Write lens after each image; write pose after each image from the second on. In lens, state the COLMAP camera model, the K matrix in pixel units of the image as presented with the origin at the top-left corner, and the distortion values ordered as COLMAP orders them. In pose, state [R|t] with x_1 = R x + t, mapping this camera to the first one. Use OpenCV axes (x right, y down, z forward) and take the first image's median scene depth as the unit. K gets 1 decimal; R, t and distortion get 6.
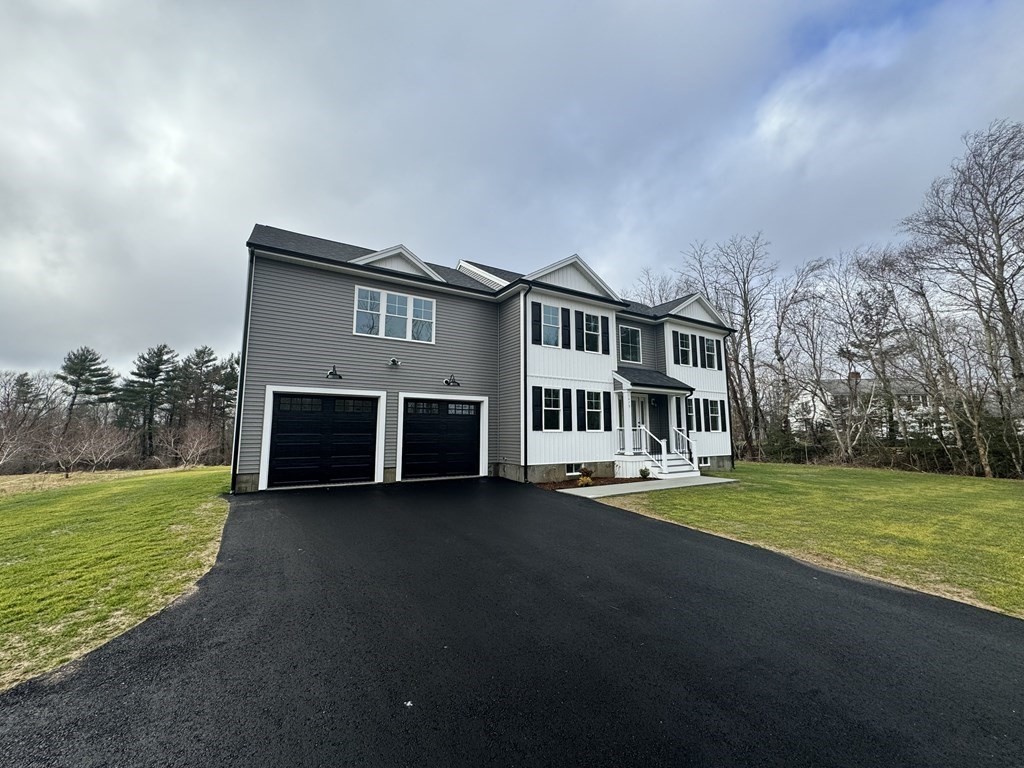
lens RADIAL K [[410.1, 0, 516.1], [0, 410.1, 381.4], [0, 0, 1]] dist [-0.011588, 0.000345]
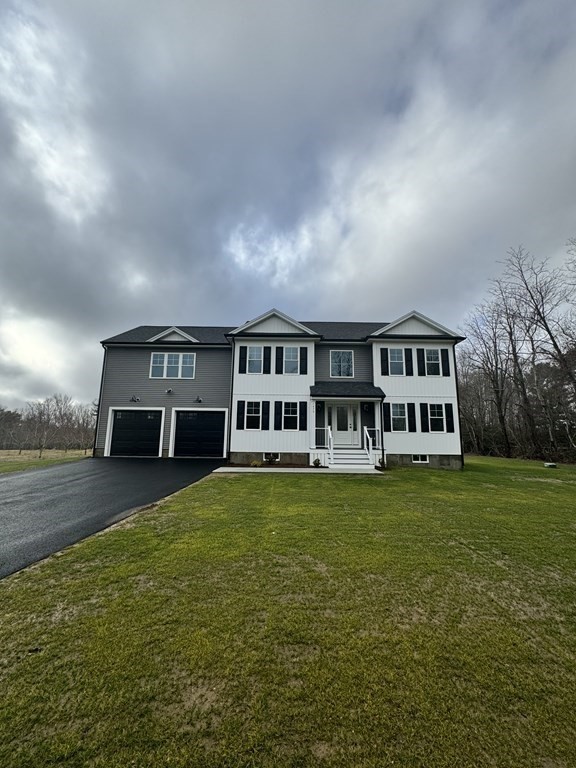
lens RADIAL K [[307.6, 0, 286.4], [0, 307.6, 384.7], [0, 0, 1]] dist [-0.011588, 0.000345]
pose [[0.846131, -0.071244, -0.528192, 0.756881], [0.053629, 0.997377, -0.048618, 0.016402], [0.530270, 0.012811, 0.847732, 0.100798]]
